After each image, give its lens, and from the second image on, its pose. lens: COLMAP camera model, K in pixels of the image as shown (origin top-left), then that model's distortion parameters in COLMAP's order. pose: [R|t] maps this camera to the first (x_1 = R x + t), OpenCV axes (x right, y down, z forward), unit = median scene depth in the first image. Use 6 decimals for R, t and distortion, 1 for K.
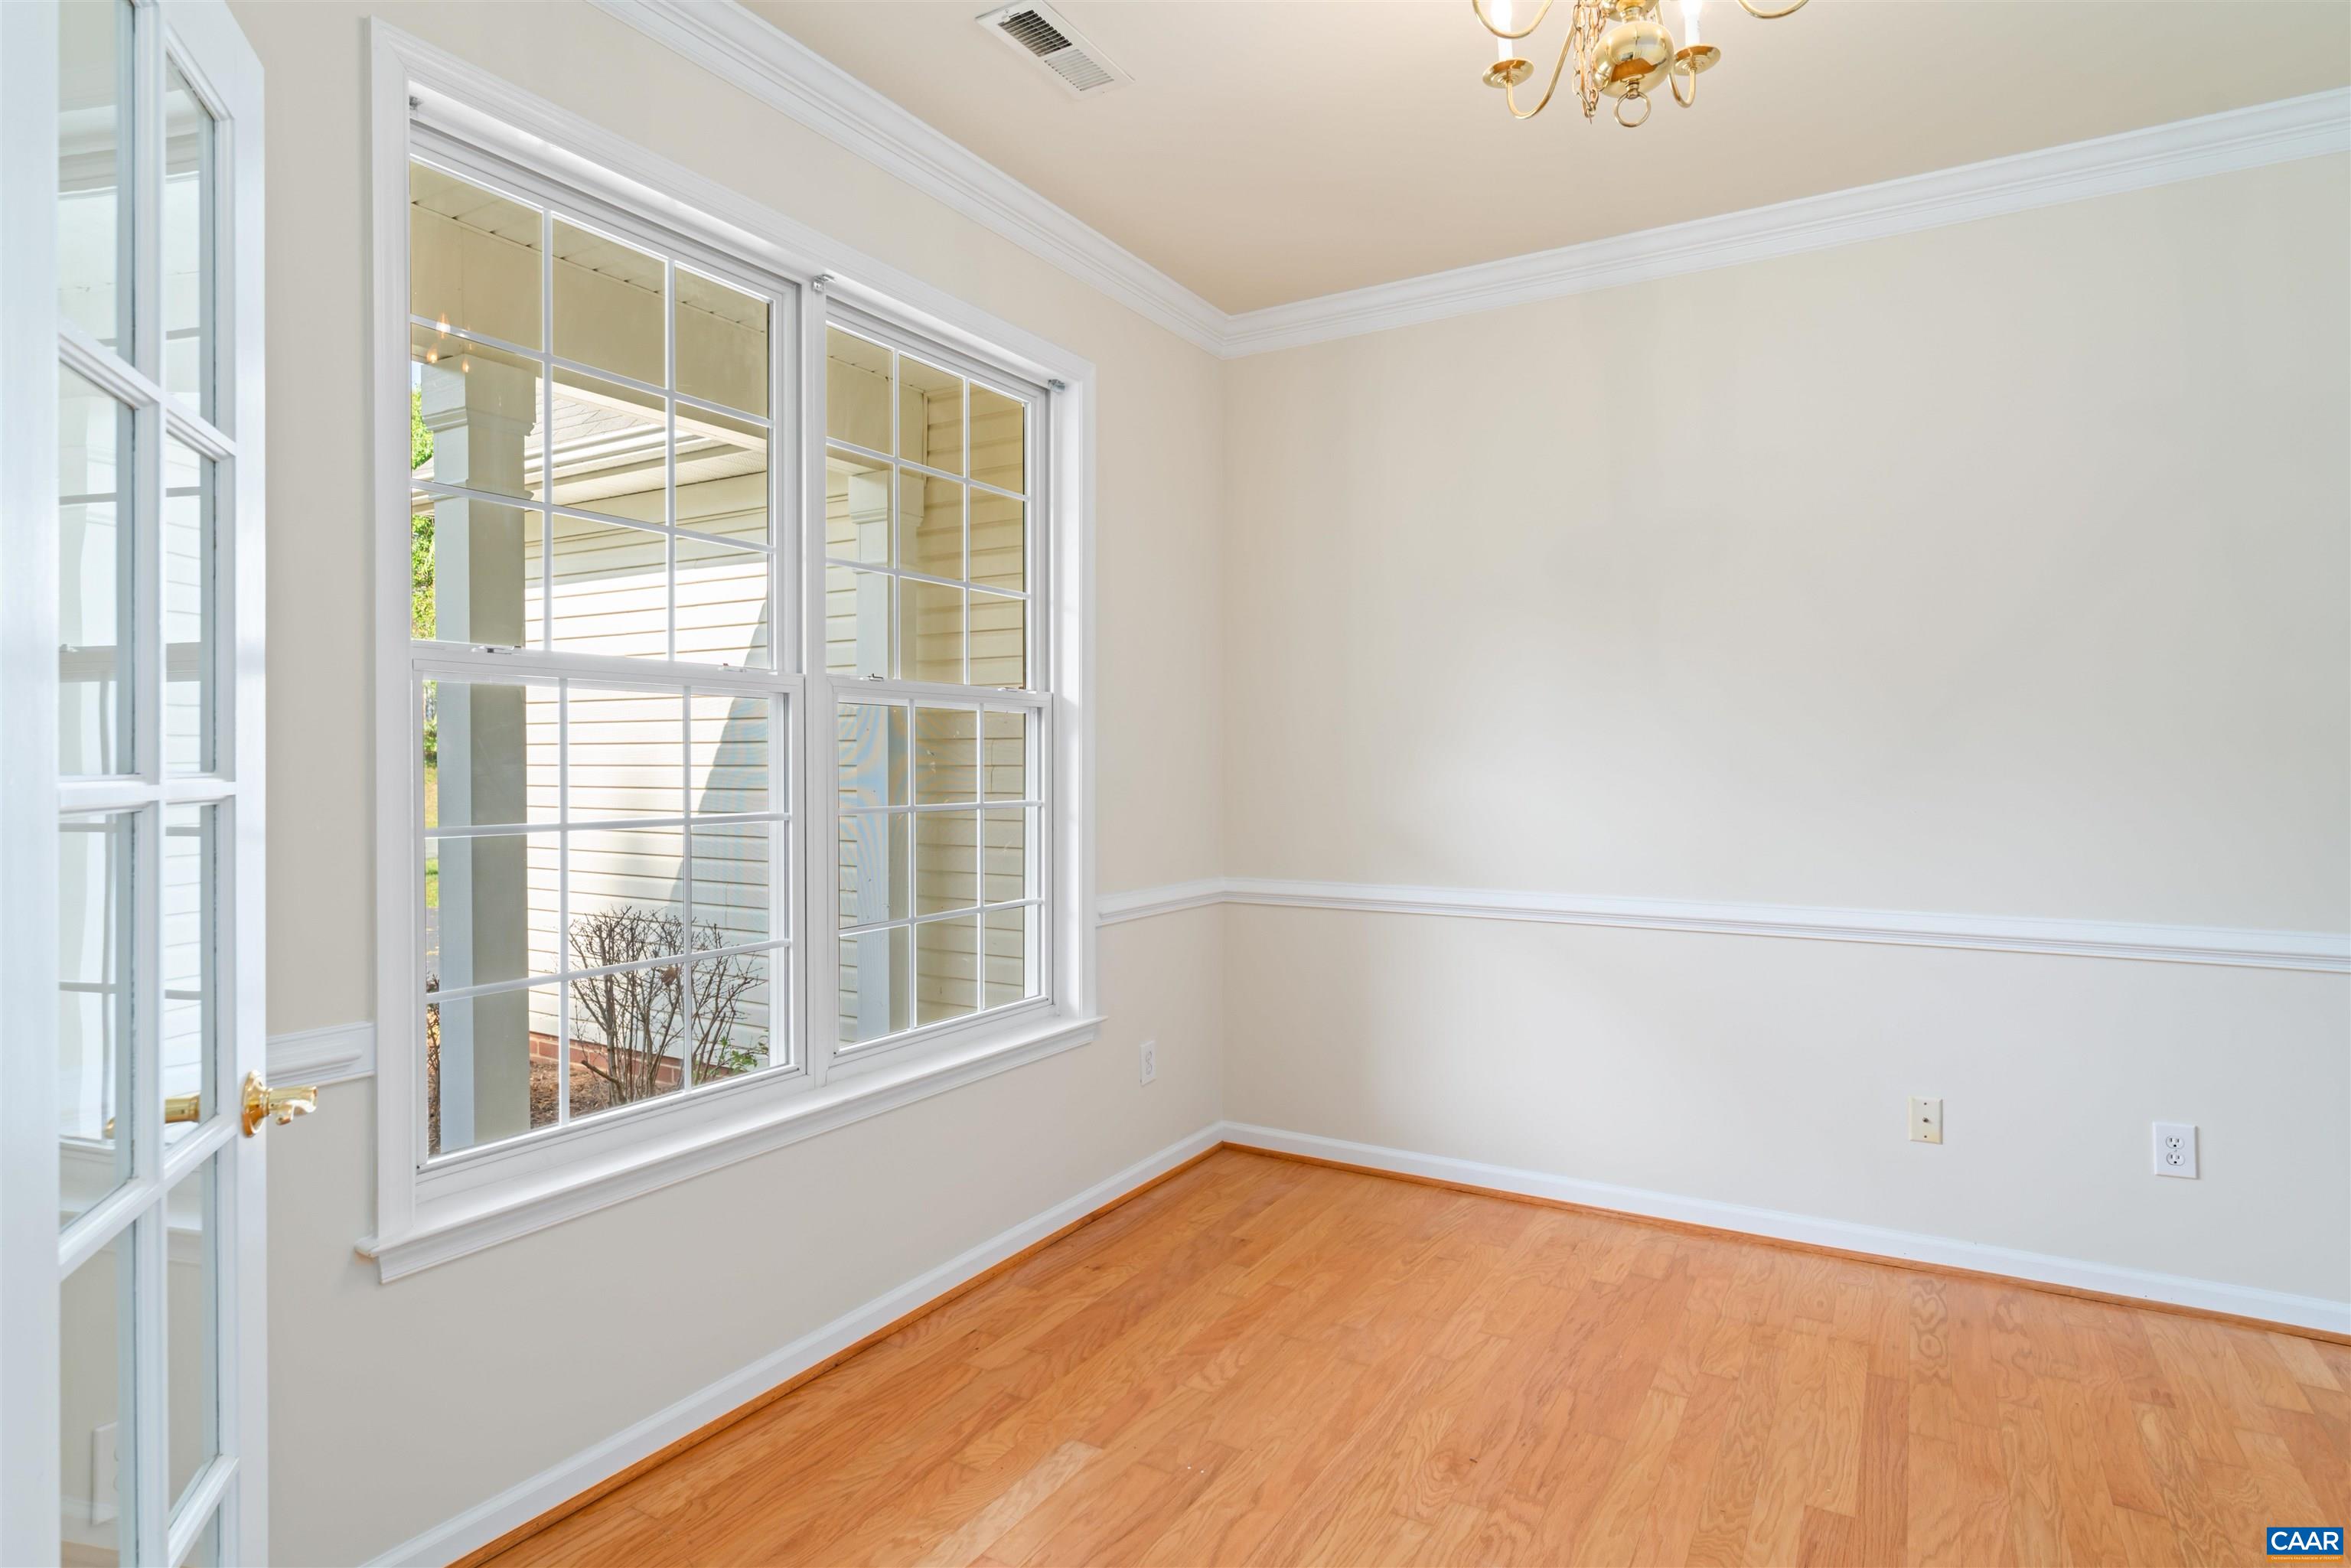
lens RADIAL K [[1255.2, 0, 1171.4], [0, 1255.2, 765.0], [0, 0, 1]] dist [-0.000922, -0.000149]
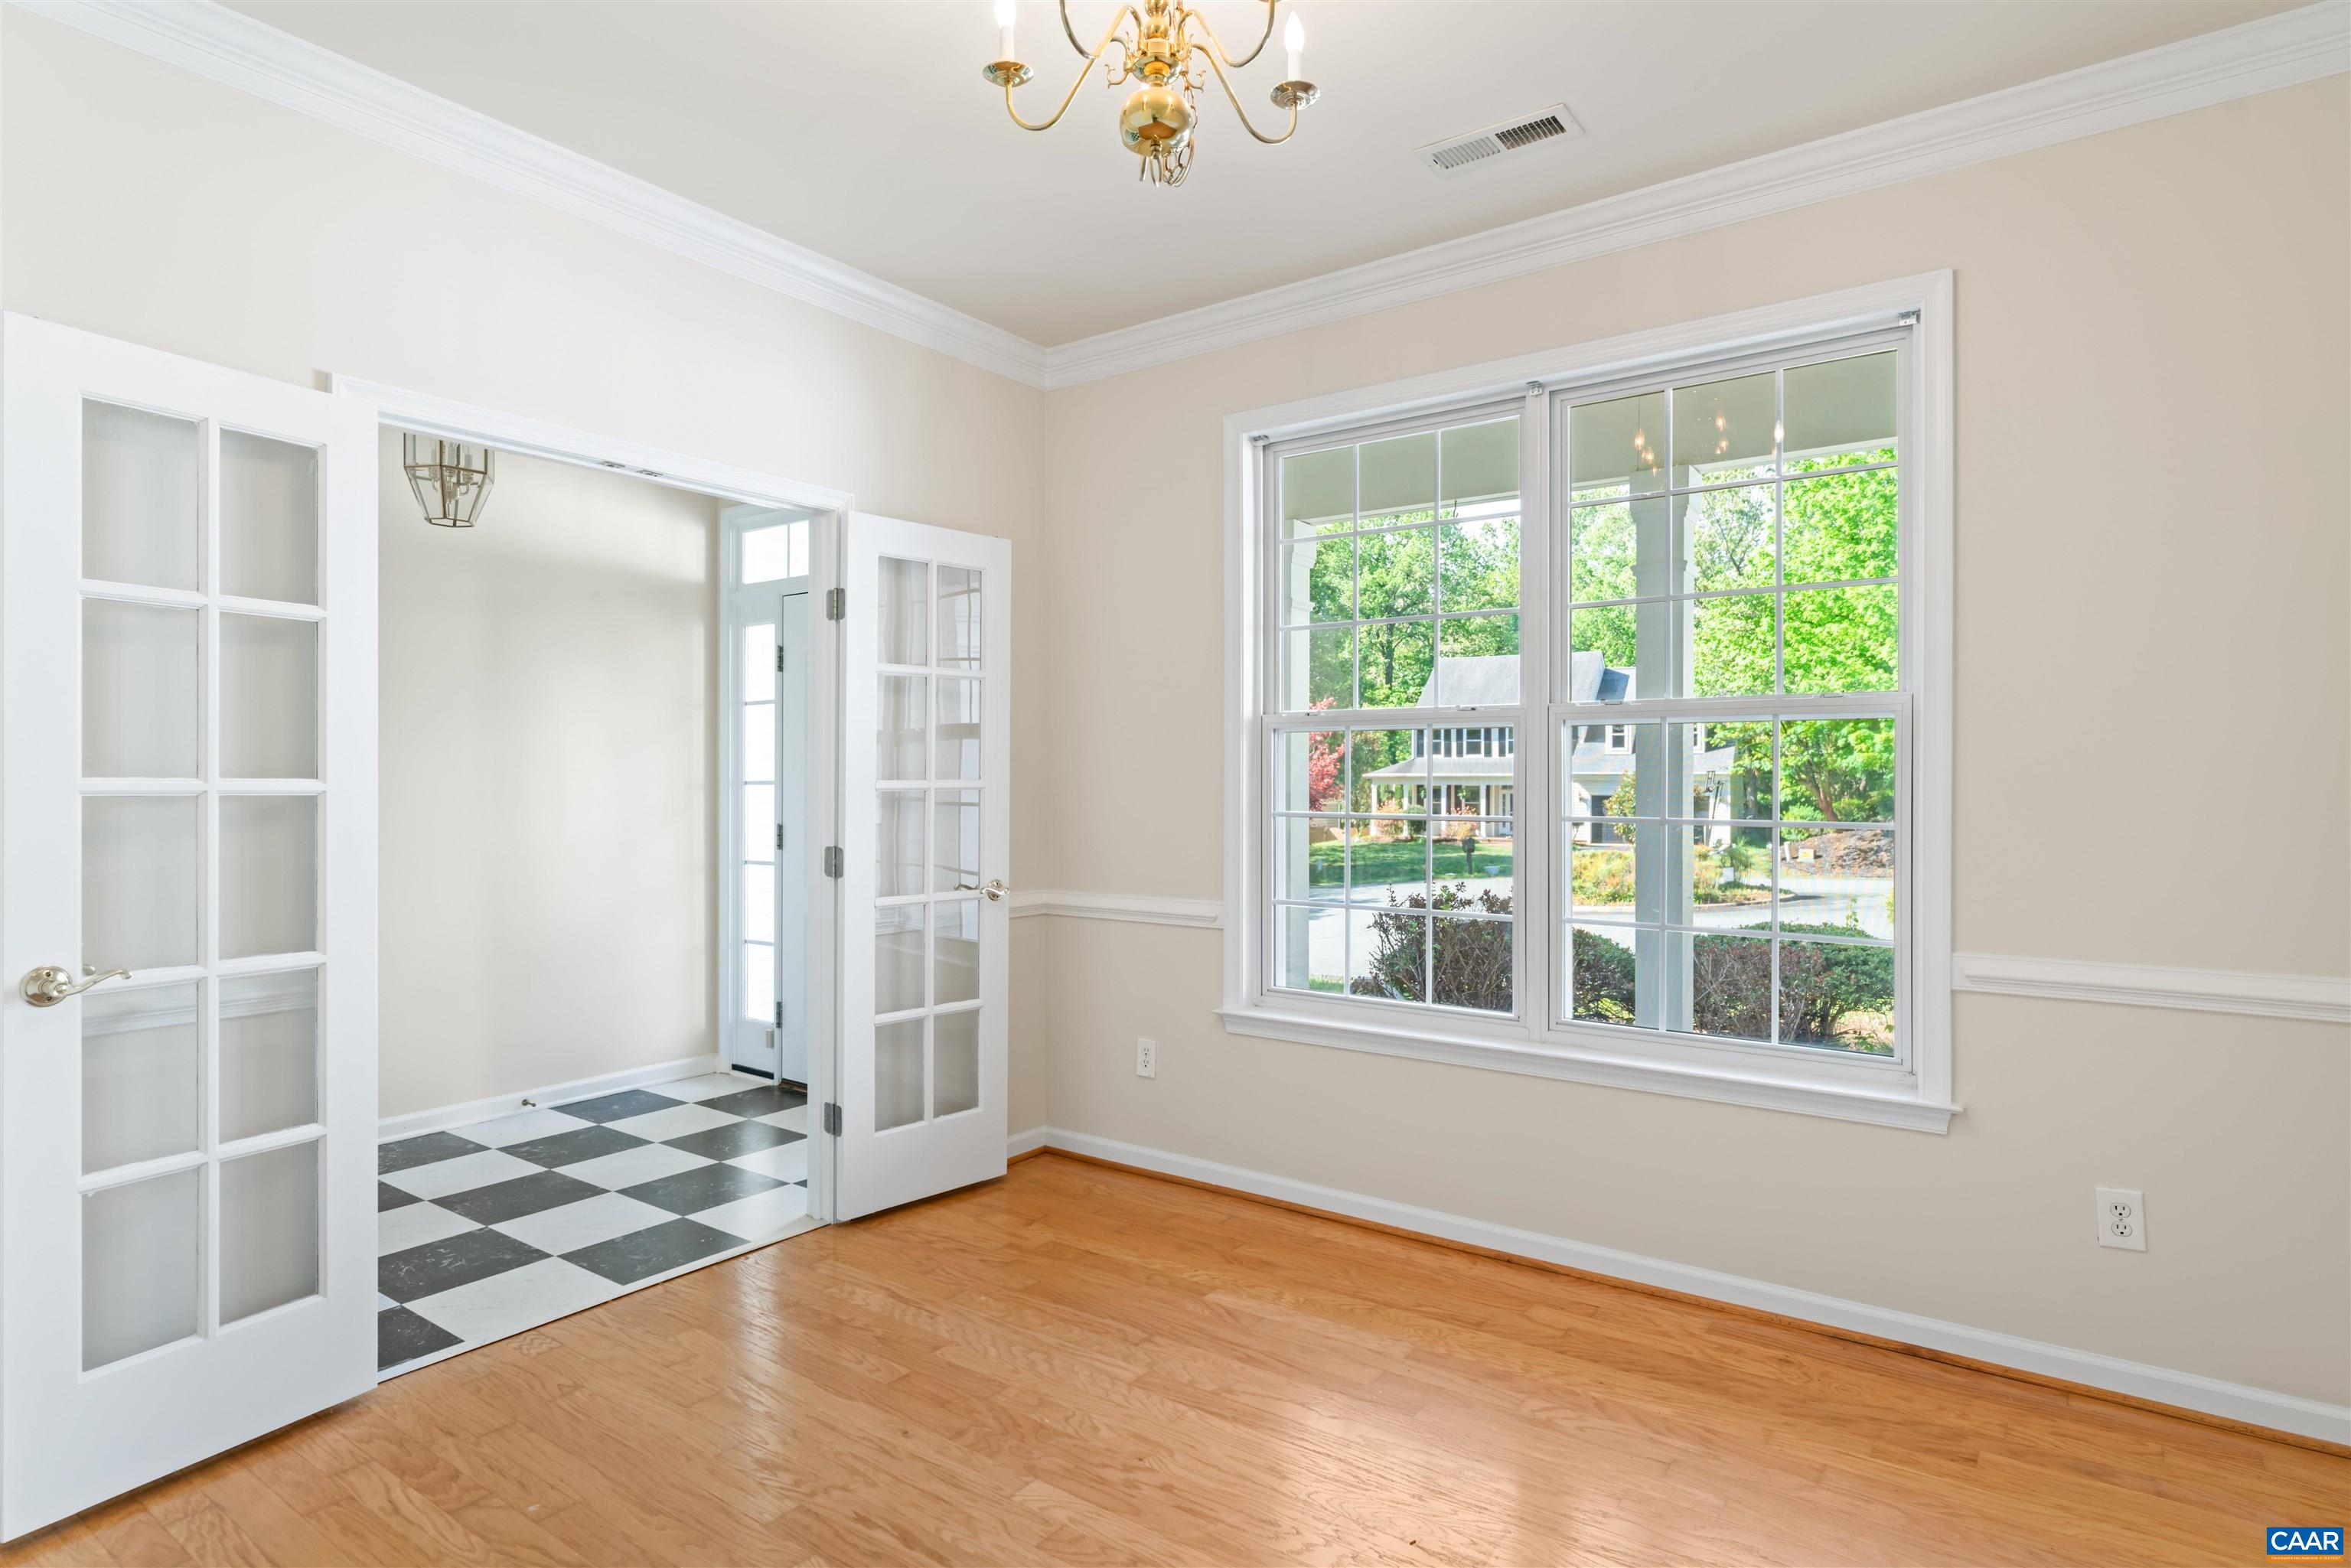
lens RADIAL K [[1224.4, 0, 1175.5], [0, 1224.4, 784.0], [0, 0, 1]] dist [0.001233, 0.000276]
pose [[-0.075096, 0.003916, -0.997169, 0.832408], [-0.009605, 0.999943, 0.004650, 0.003263], [0.997130, 0.009927, -0.075054, 0.654574]]
